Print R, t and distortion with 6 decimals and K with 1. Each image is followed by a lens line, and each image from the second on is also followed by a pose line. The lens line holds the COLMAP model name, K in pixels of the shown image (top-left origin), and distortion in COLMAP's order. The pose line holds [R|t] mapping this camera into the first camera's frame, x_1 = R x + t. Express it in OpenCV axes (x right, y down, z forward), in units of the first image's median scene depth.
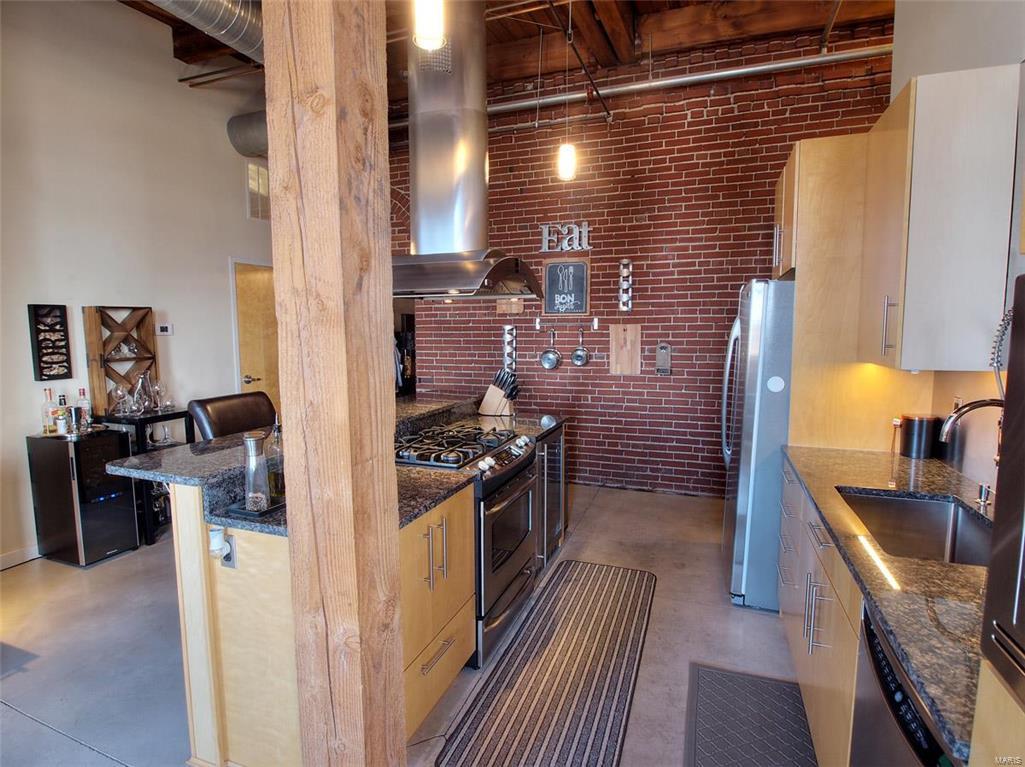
lens RADIAL K [[538.8, 0, 508.6], [0, 538.8, 384.6], [0, 0, 1]] dist [-0.013693, -0.002201]
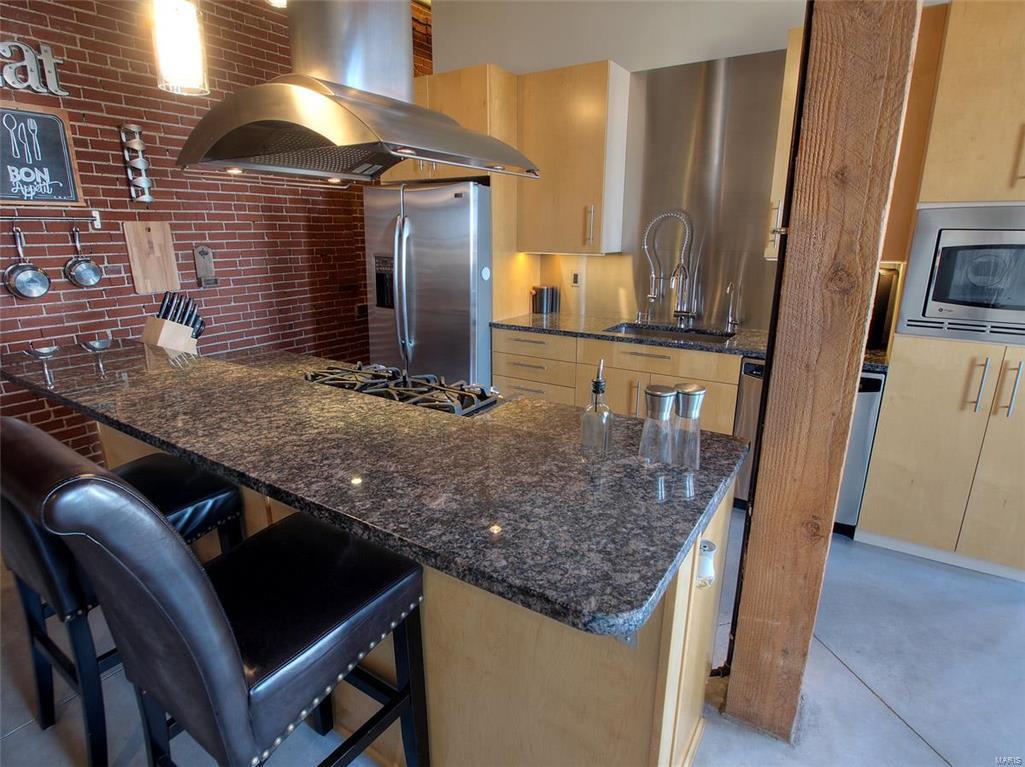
lens RADIAL K [[541.8, 0, 503.0], [0, 541.8, 384.2], [0, 0, 1]] dist [-0.018638, -0.001422]
pose [[0.224640, -0.260325, 0.939025, -0.408224], [0.097646, 0.964817, 0.244116, -0.031333], [-0.969537, 0.036854, 0.242157, 0.381825]]
